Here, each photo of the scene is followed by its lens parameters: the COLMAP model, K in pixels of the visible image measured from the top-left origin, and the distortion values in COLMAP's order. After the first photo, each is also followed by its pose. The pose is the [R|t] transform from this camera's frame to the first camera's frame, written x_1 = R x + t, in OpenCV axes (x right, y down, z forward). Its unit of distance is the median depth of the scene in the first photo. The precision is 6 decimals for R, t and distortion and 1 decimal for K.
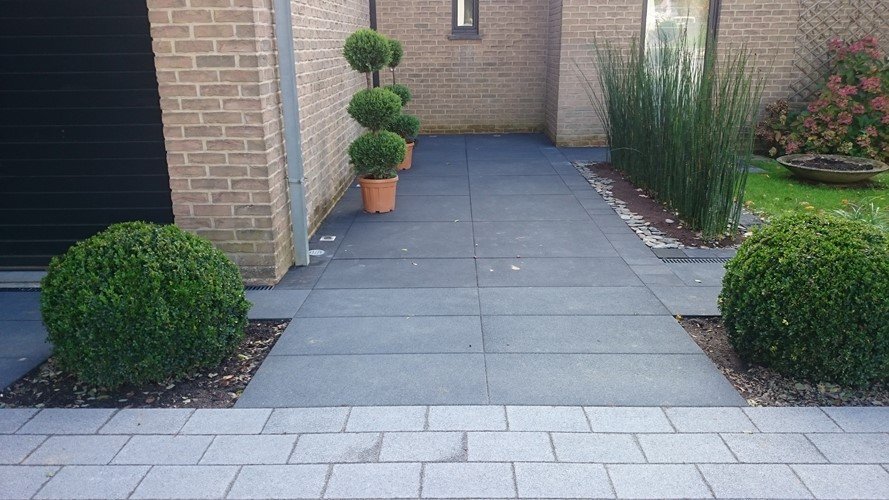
lens RADIAL K [[679.2, 0, 457.6], [0, 679.2, 271.4], [0, 0, 1]] dist [0.126736, -0.191845]
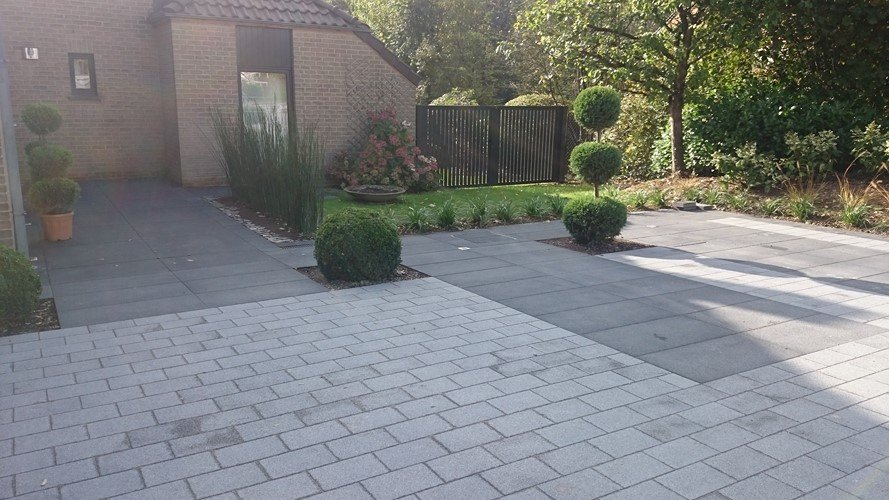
lens RADIAL K [[674.1, 0, 448.1], [0, 674.1, 266.8], [0, 0, 1]] dist [0.064189, -0.189061]
pose [[0.848218, -0.100797, 0.519968, -0.149968], [0.135950, 0.990267, -0.029807, 0.092367], [-0.511903, 0.095972, 0.853666, -0.414086]]
